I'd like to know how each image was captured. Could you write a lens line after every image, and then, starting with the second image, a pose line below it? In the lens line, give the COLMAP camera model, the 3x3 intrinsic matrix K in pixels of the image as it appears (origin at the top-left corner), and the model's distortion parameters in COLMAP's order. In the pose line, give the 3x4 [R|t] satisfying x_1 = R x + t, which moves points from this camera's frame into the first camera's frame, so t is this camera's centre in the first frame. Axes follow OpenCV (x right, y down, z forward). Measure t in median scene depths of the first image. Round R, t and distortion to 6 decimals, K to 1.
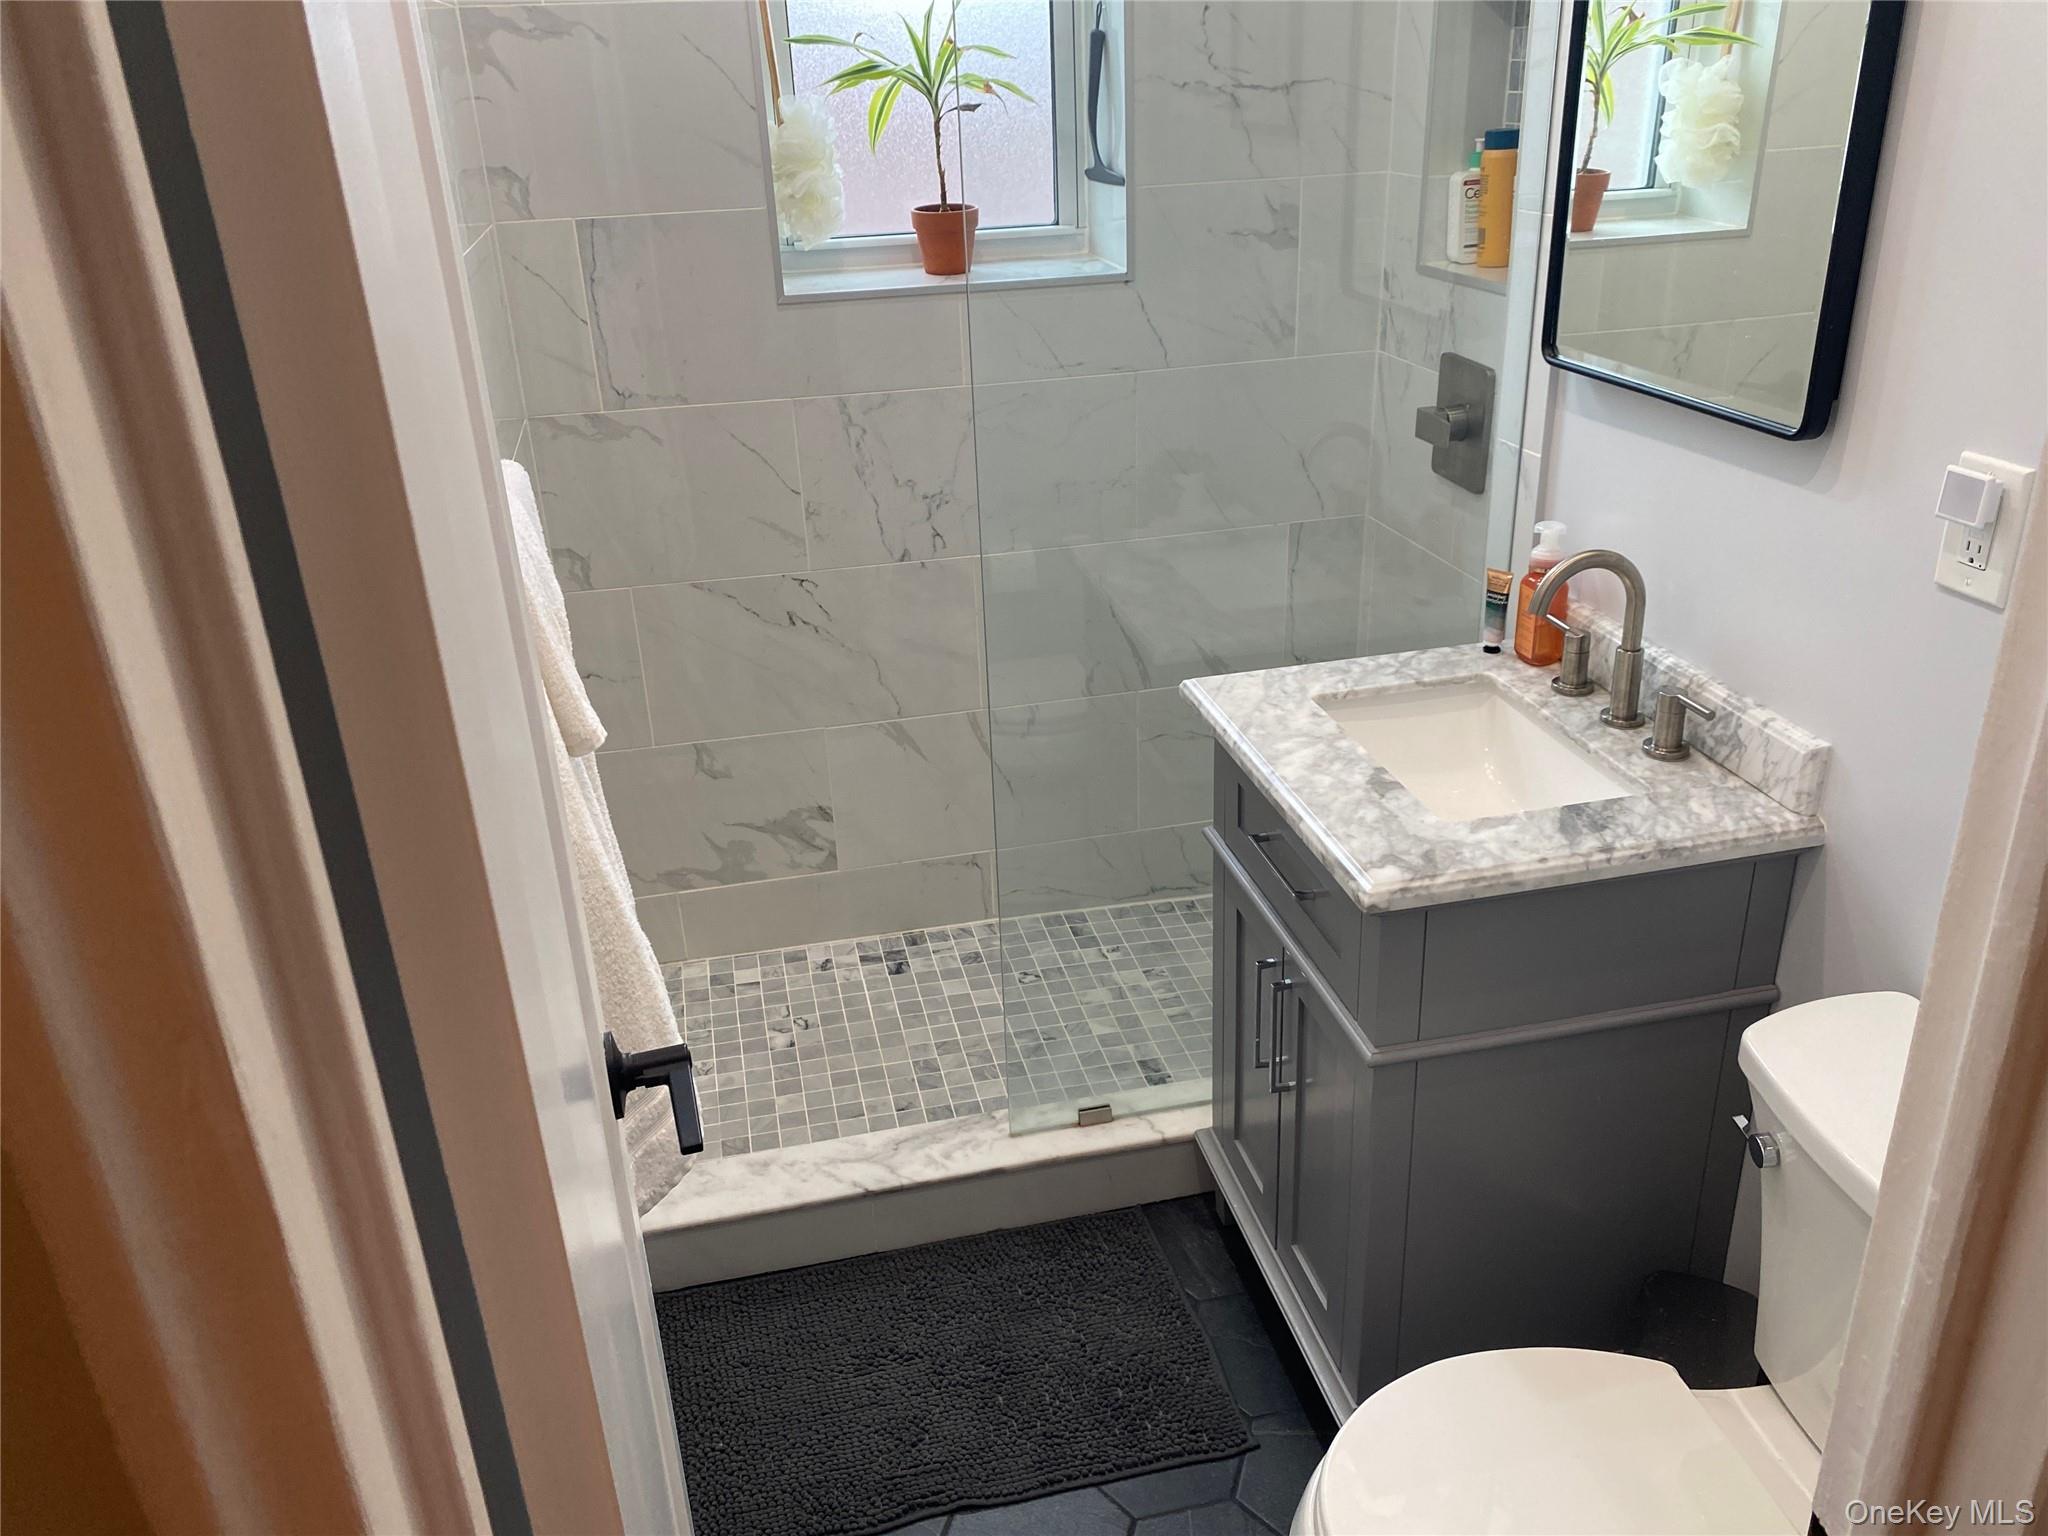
lens RADIAL K [[1558.5, 0, 1020.6], [0, 1558.5, 768.2], [0, 0, 1]] dist [0.038583, -0.039119]
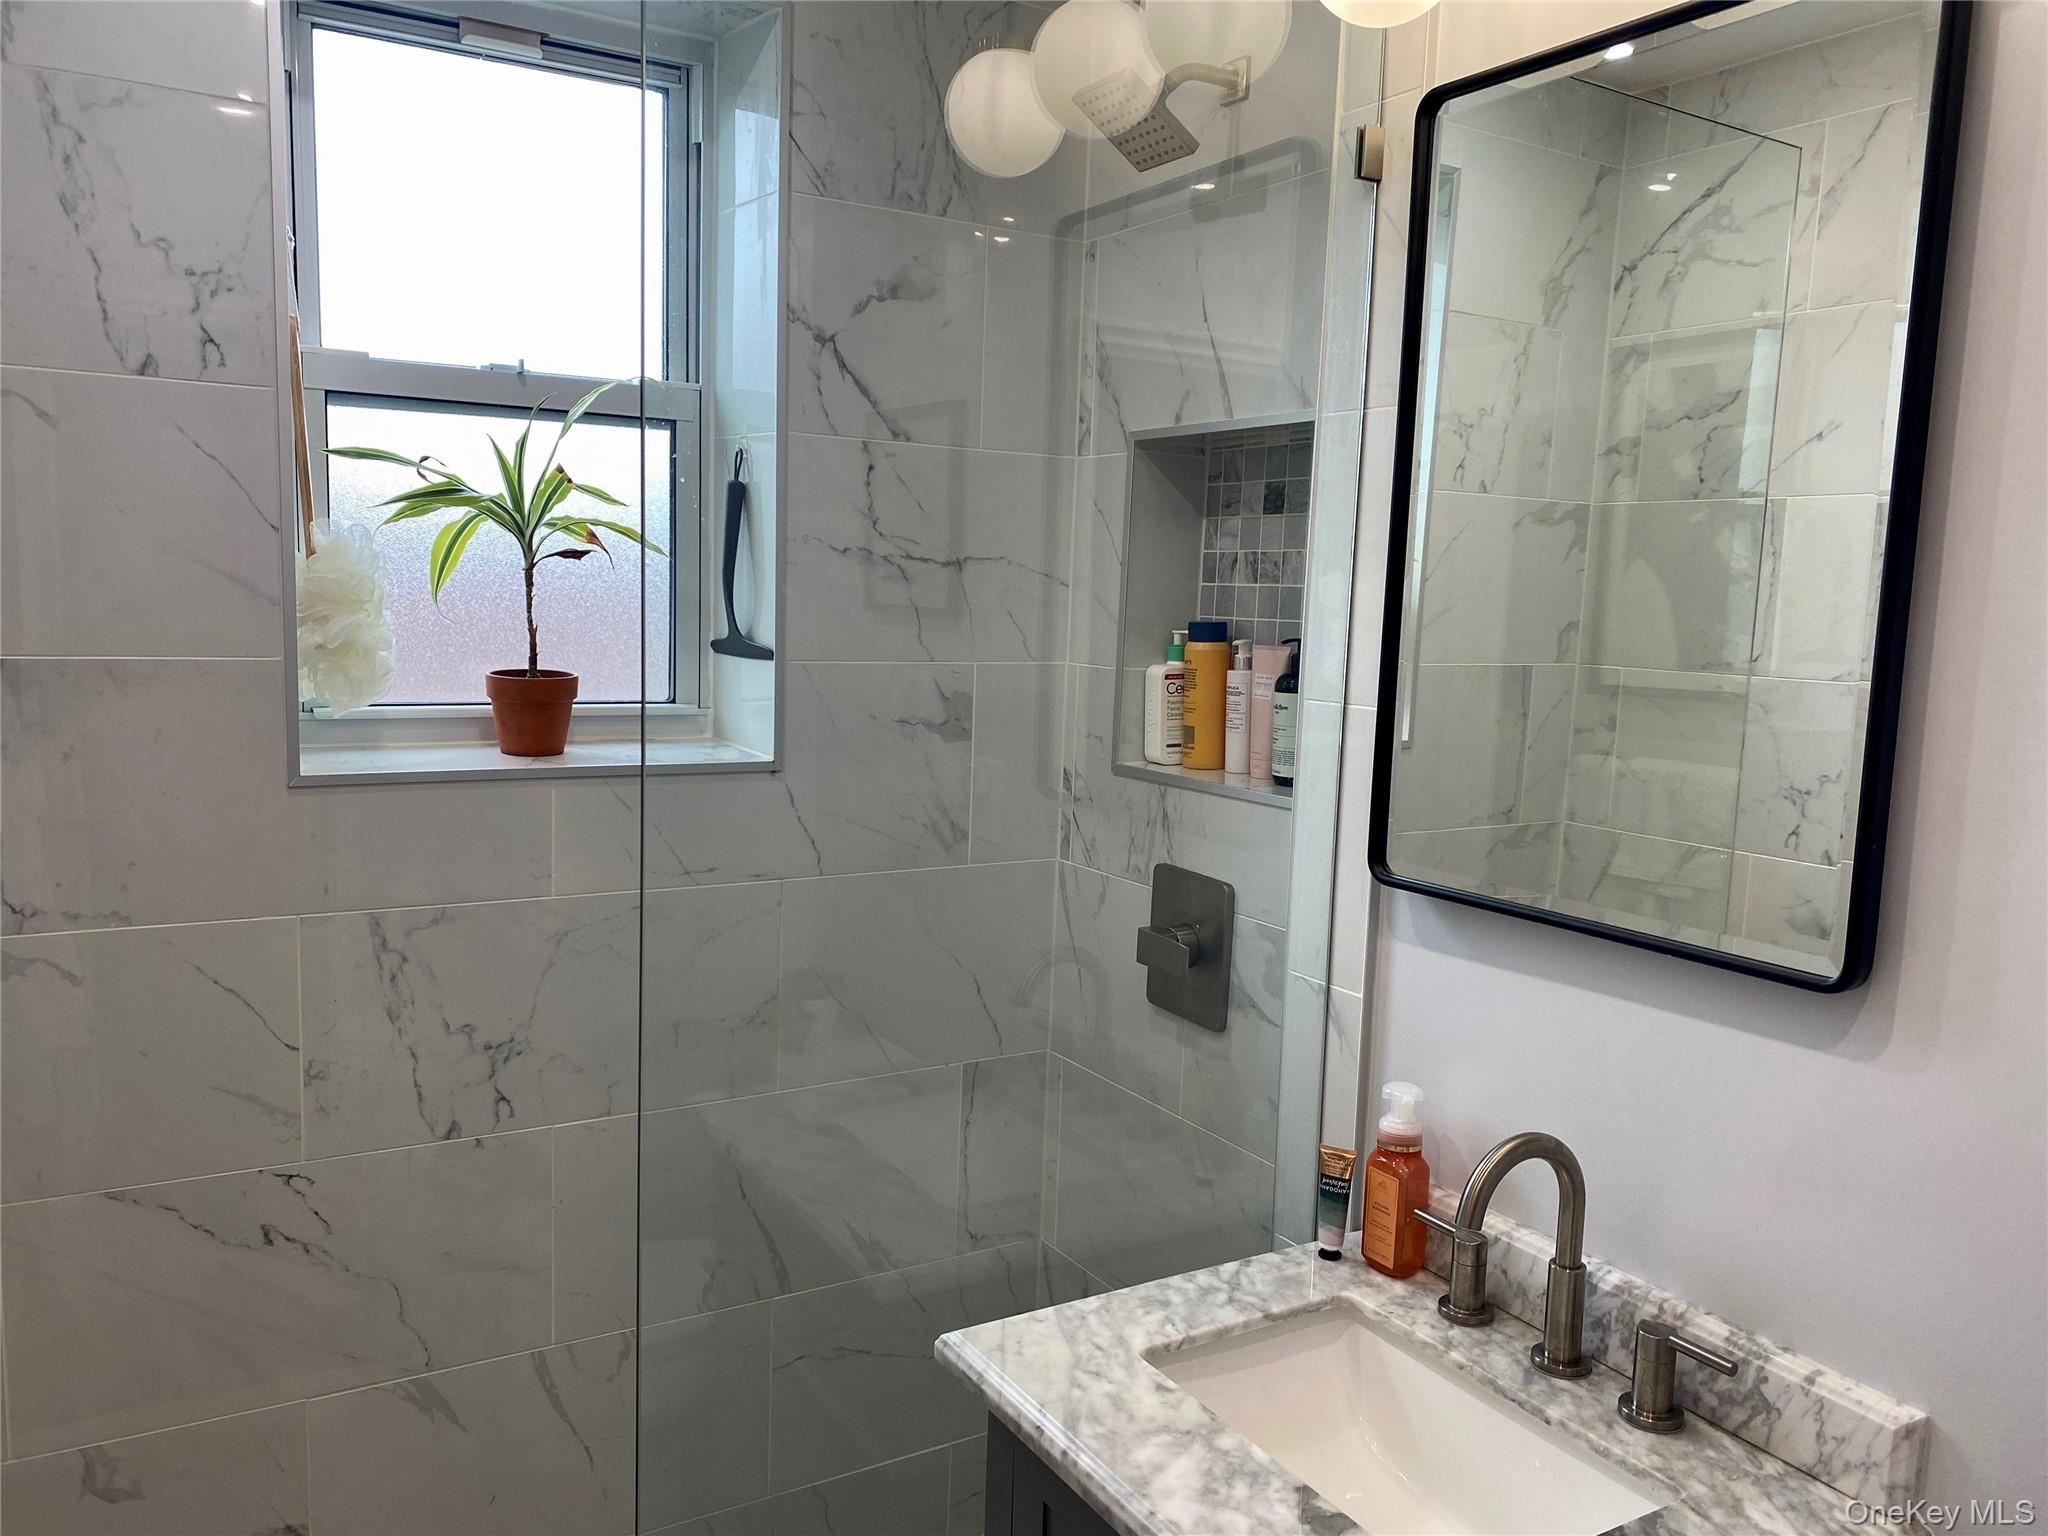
lens RADIAL K [[1558.5, 0, 1013.2], [0, 1558.5, 781.1], [0, 0, 1]] dist [0.038583, -0.039119]
pose [[0.946370, 0.029125, 0.321769, -0.074481], [0.068893, 0.954831, -0.289051, -0.072336], [-0.315653, 0.295717, 0.901618, 0.260360]]
